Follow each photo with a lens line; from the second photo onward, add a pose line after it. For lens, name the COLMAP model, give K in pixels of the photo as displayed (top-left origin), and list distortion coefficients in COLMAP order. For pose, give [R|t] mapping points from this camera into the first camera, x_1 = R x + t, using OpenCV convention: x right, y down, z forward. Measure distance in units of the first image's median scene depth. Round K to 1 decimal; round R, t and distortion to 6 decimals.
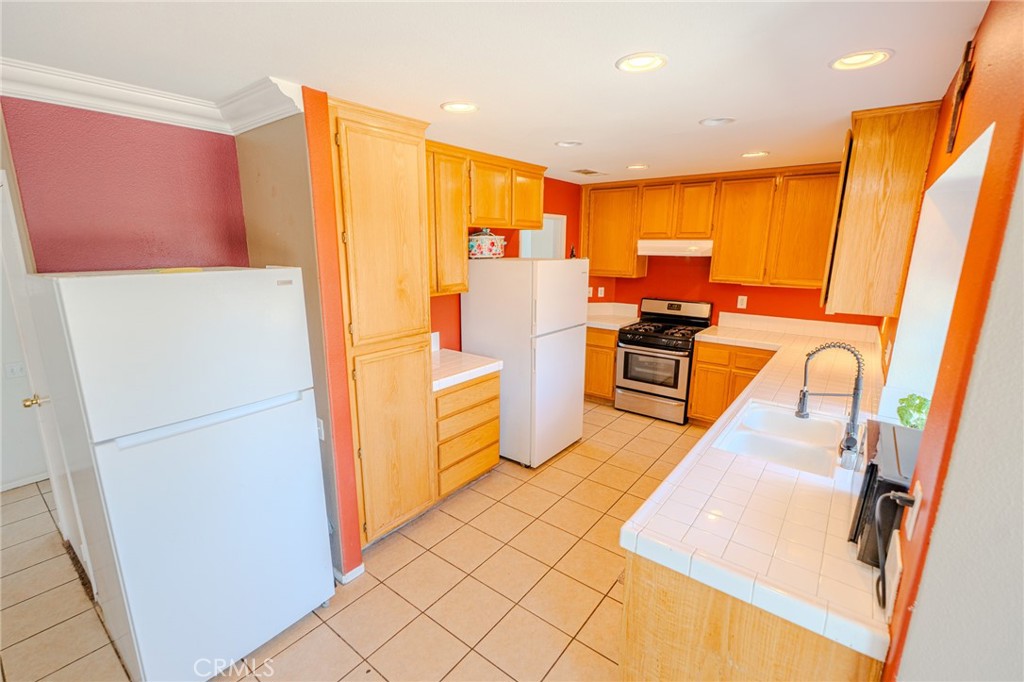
lens RADIAL K [[450.3, 0, 510.2], [0, 450.3, 343.6], [0, 0, 1]] dist [0.001943, 0.000032]
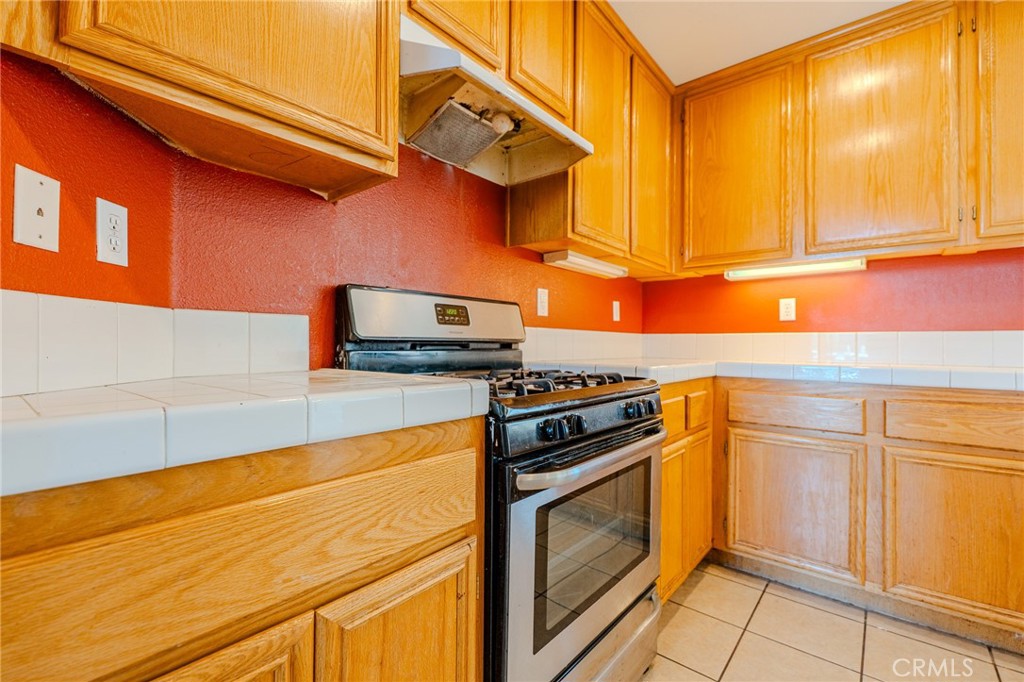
lens RADIAL K [[450.3, 0, 510.0], [0, 450.3, 340.9], [0, 0, 1]] dist [0.001943, 0.000032]
pose [[0.036271, 0.003468, 0.999336, 0.057374], [0.212946, 0.977001, -0.011119, -0.052111], [-0.976390, 0.213208, 0.034698, 0.960231]]
